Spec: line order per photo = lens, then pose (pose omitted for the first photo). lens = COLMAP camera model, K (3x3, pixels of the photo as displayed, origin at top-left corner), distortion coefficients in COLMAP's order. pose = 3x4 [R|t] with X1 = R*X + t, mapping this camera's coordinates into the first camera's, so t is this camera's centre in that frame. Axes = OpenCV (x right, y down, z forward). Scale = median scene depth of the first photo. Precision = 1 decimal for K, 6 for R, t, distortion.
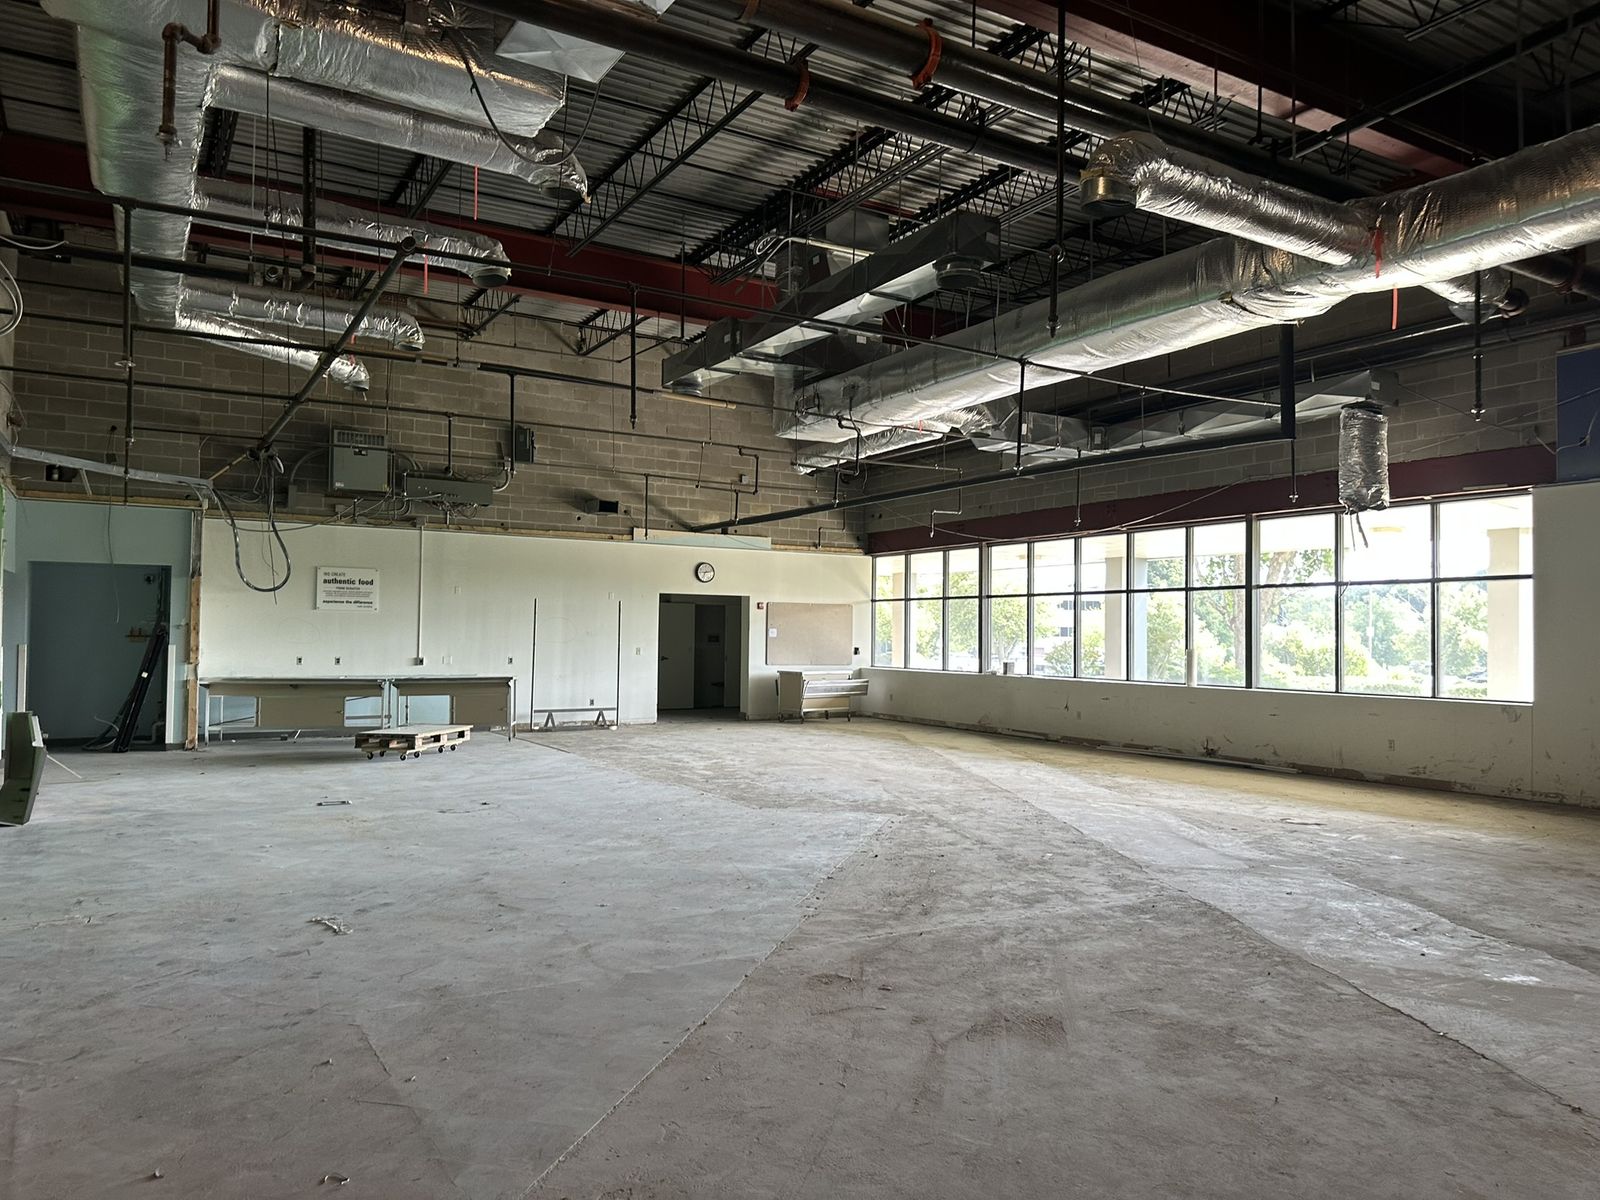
lens RADIAL K [[1125.3, 0, 810.2], [0, 1125.3, 603.7], [0, 0, 1]] dist [0.016177, -0.035034]
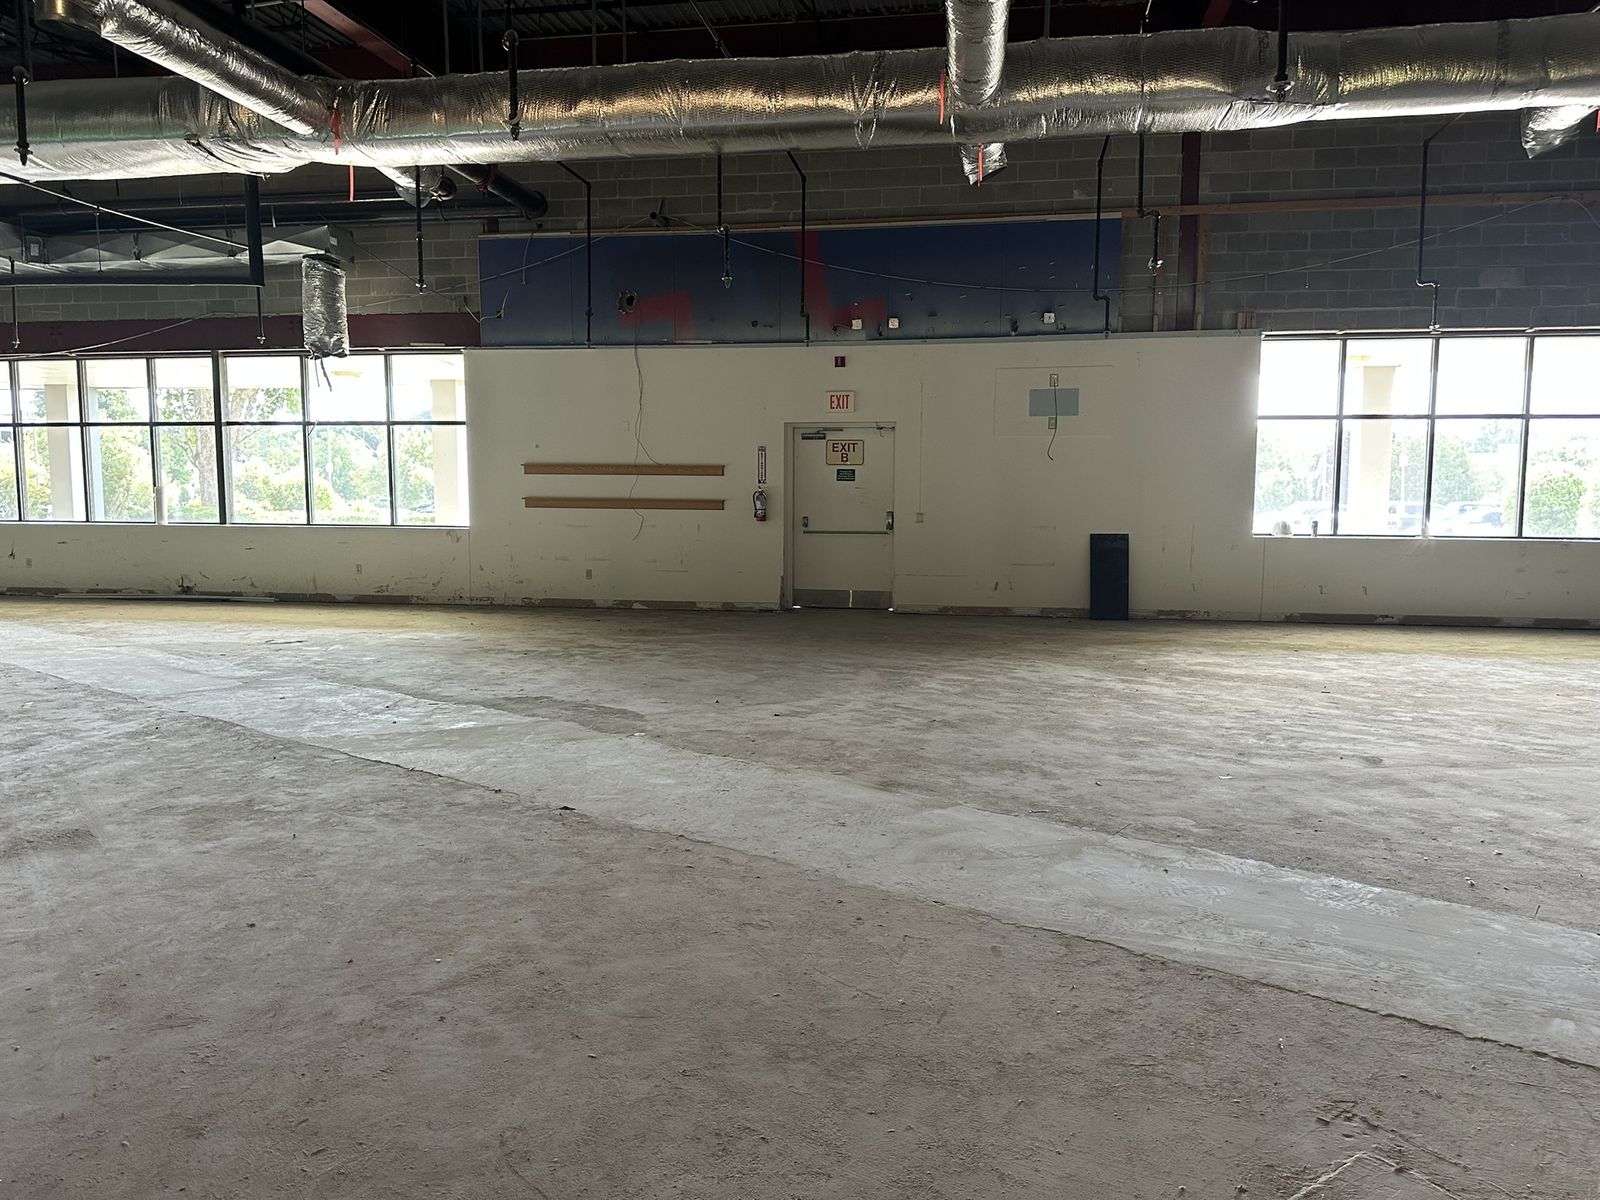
lens RADIAL K [[1125.3, 0, 810.2], [0, 1125.3, 603.7], [0, 0, 1]] dist [0.016177, -0.035034]
pose [[0.650953, -0.091660, 0.753564, -0.064376], [-0.018058, 0.990533, 0.136083, -0.003354], [-0.758904, -0.102192, 0.643135, -0.107351]]
